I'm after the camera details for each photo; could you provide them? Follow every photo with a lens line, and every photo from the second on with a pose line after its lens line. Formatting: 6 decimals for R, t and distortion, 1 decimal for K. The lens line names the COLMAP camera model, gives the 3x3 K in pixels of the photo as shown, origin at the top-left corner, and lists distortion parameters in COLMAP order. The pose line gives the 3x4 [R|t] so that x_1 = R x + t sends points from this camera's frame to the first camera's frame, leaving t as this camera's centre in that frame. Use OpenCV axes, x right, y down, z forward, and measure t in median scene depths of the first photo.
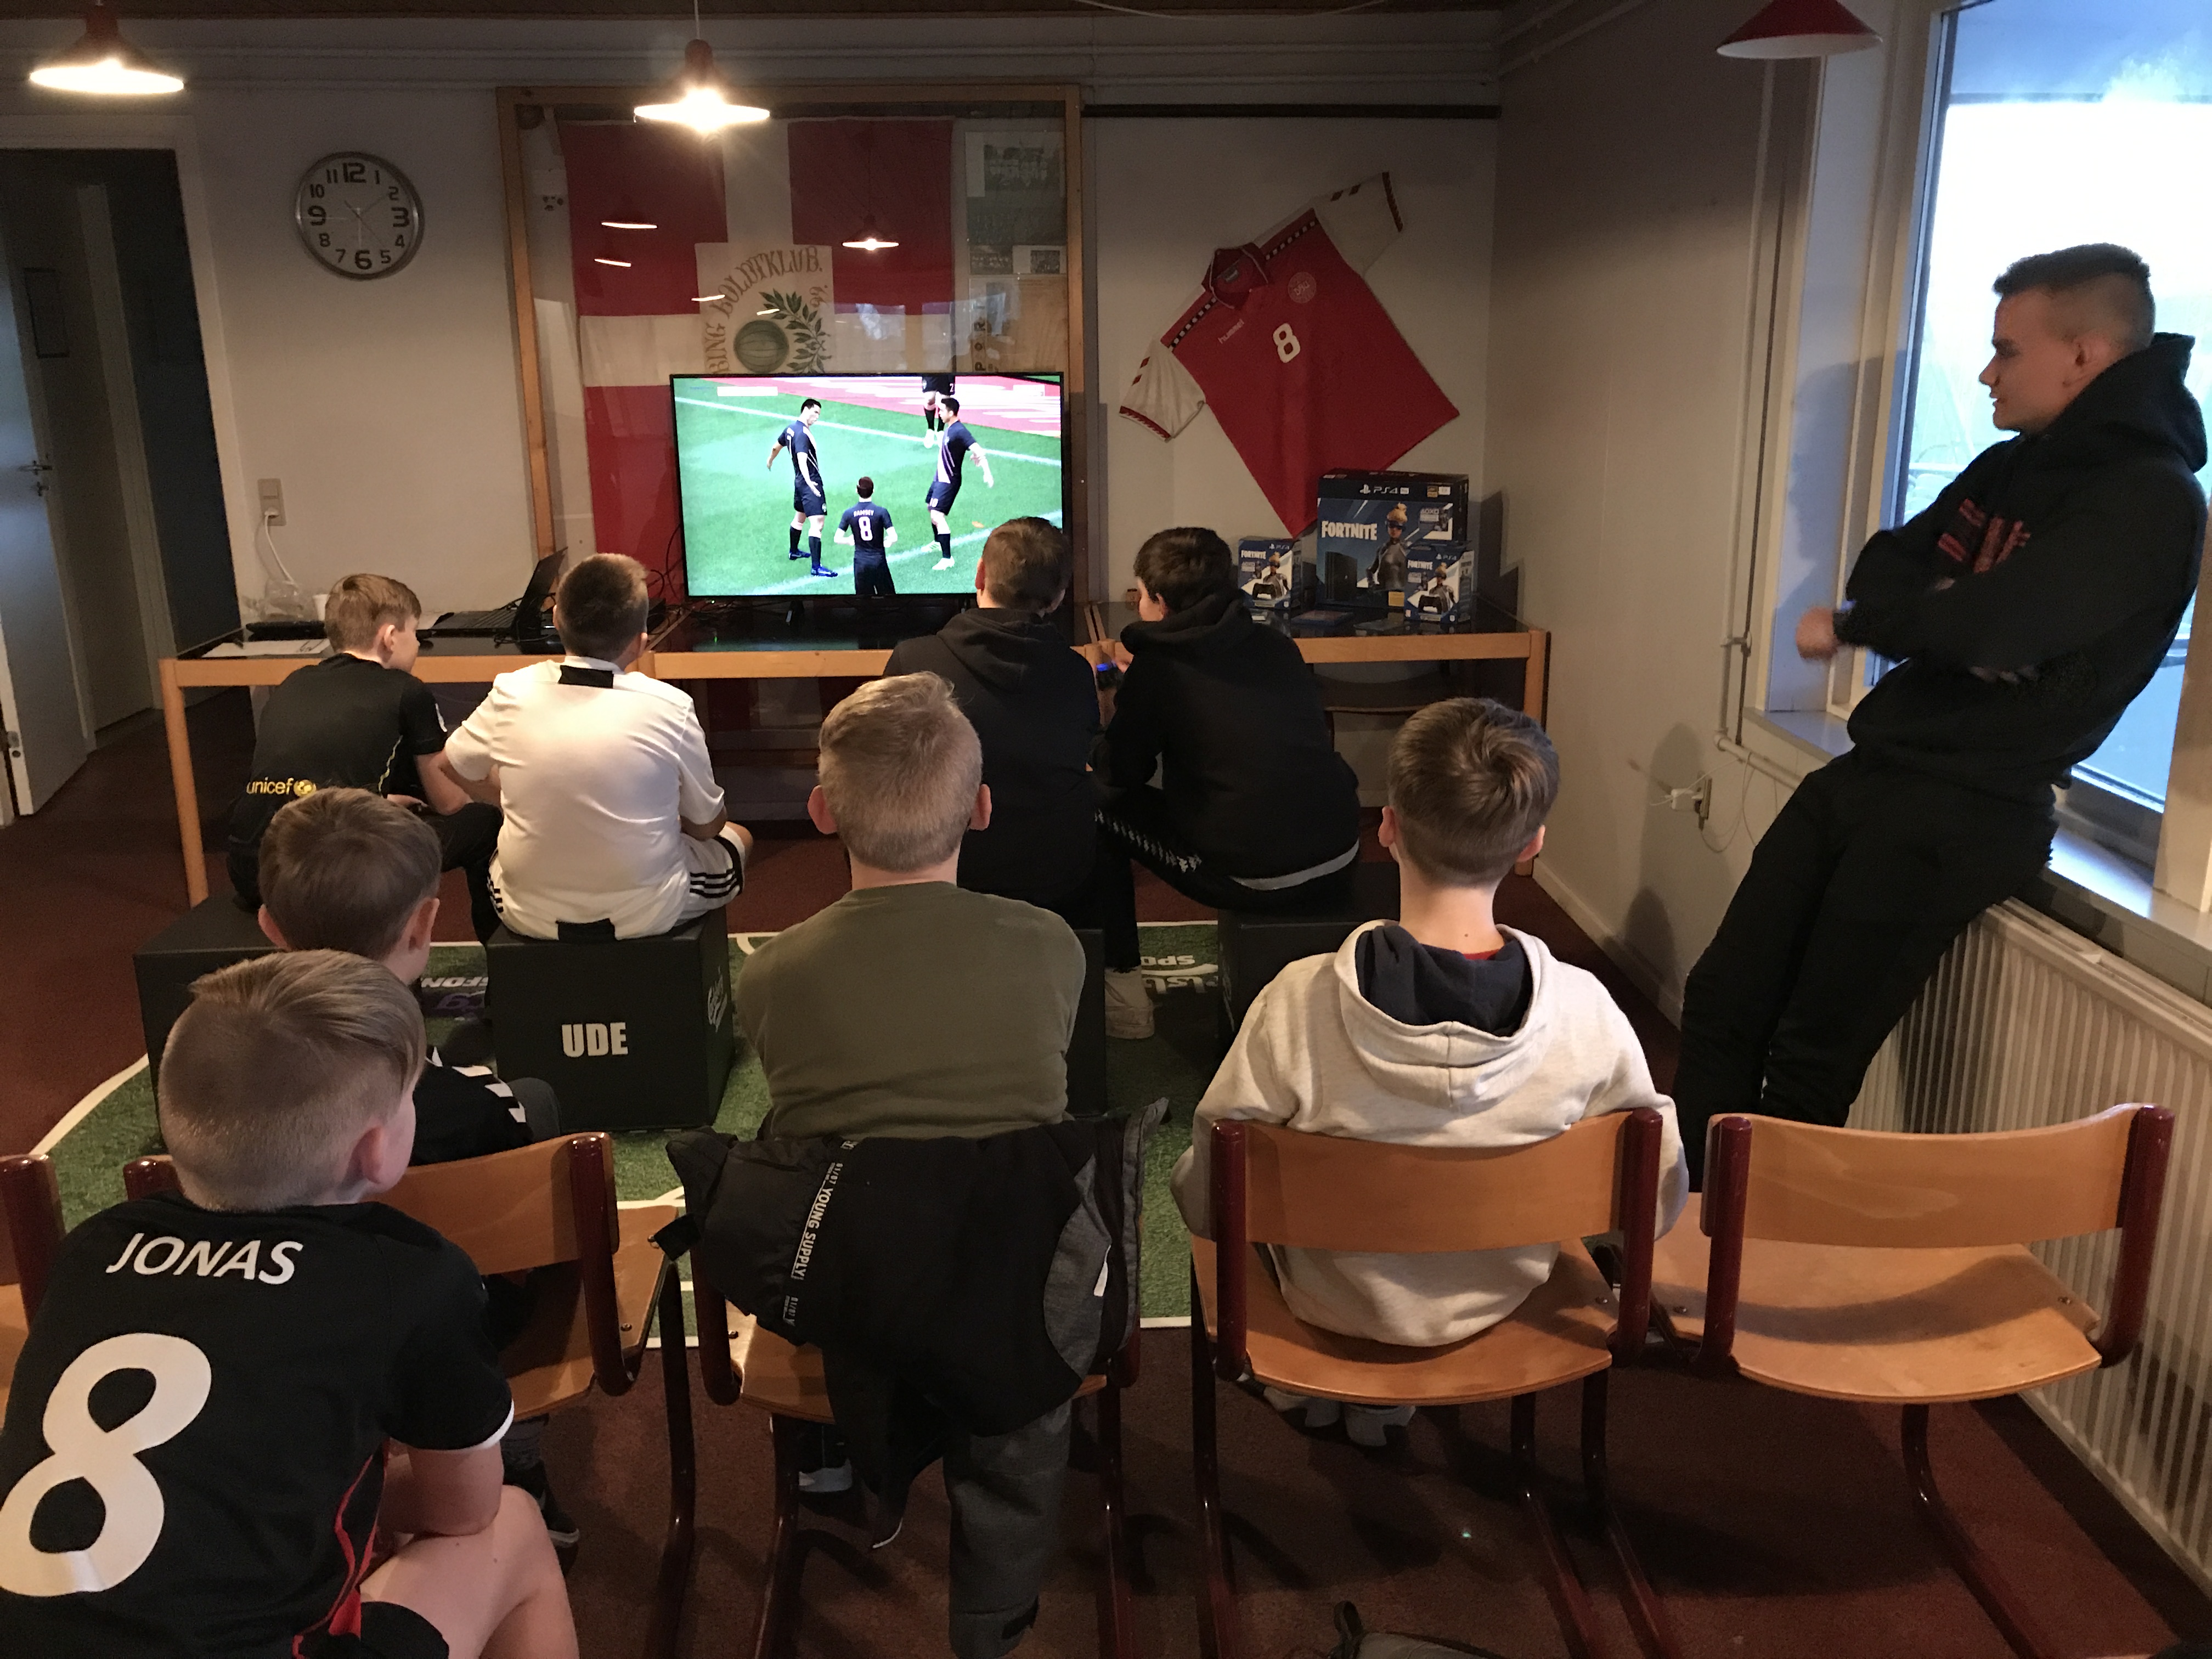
lens RADIAL K [[1812.6, 0, 1100.6], [0, 1812.6, 829.8], [0, 0, 1]] dist [0.023379, -0.031113]
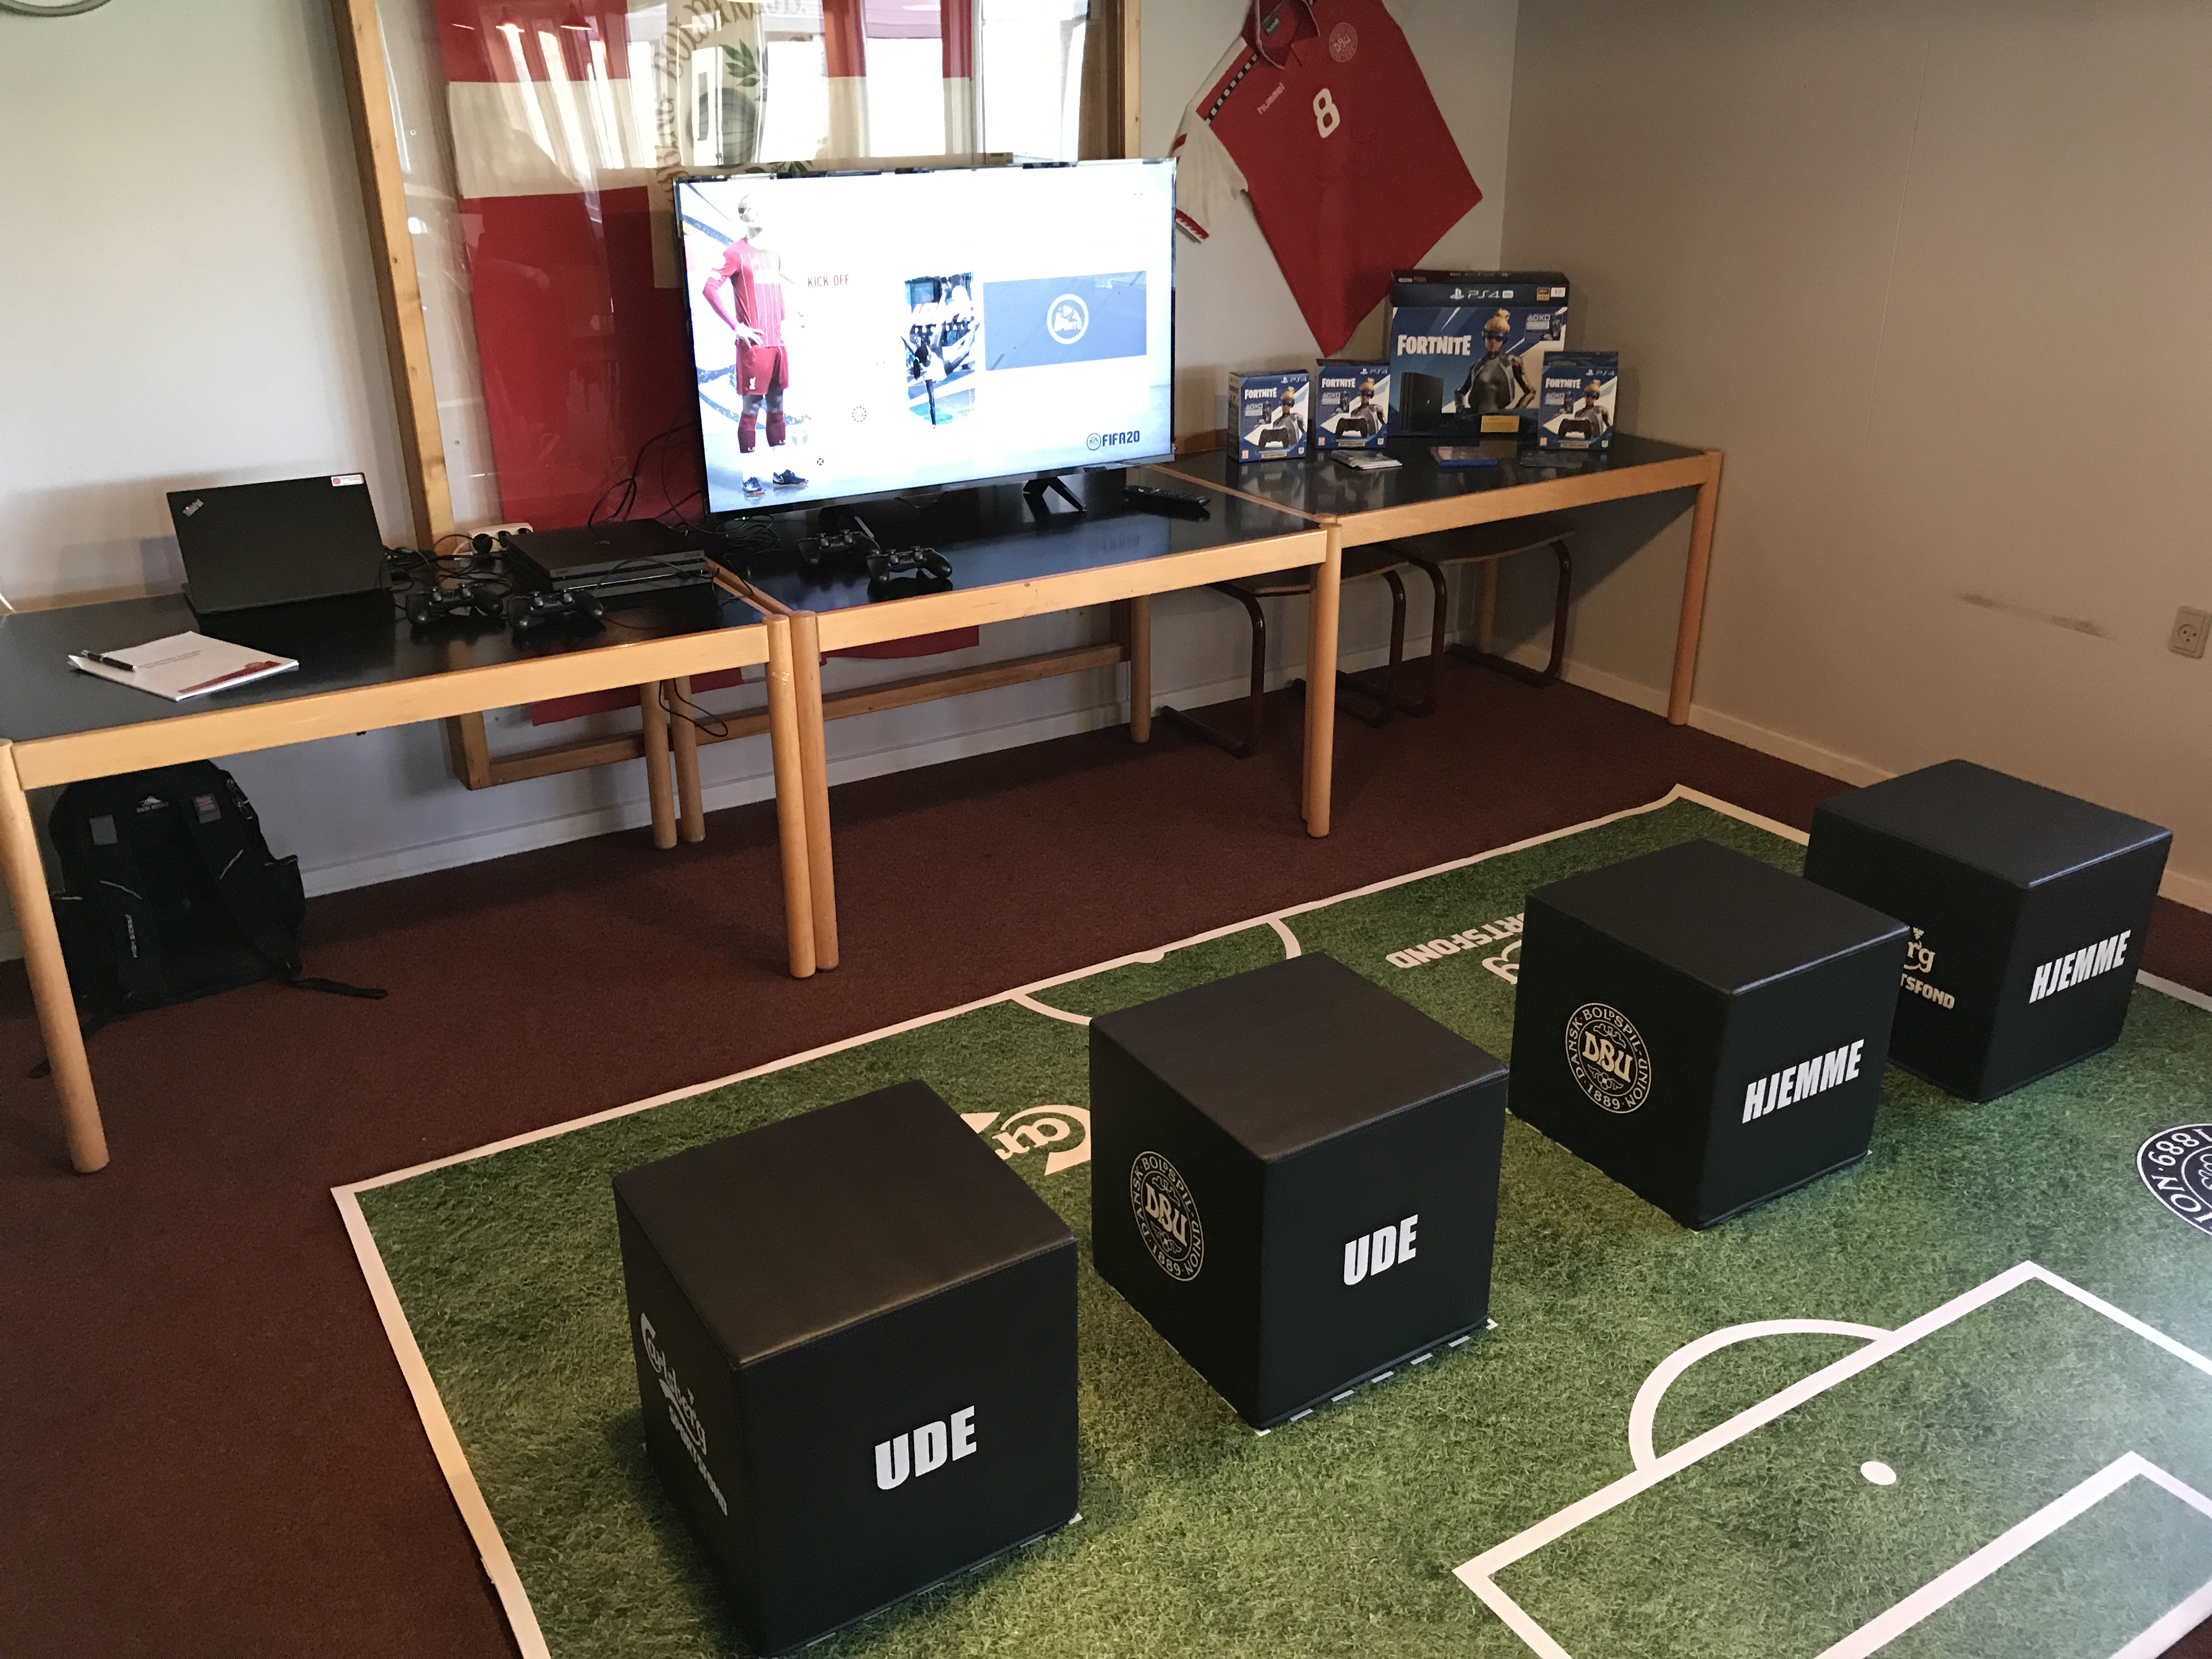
lens RADIAL K [[1812.6, 0, 1086.5], [0, 1812.6, 815.1], [0, 0, 1]] dist [0.023379, -0.031113]
pose [[0.876709, -0.182451, 0.445076, -0.431353], [0.129032, 0.980564, 0.147798, -0.100992], [-0.463392, -0.072146, 0.883212, 0.332174]]
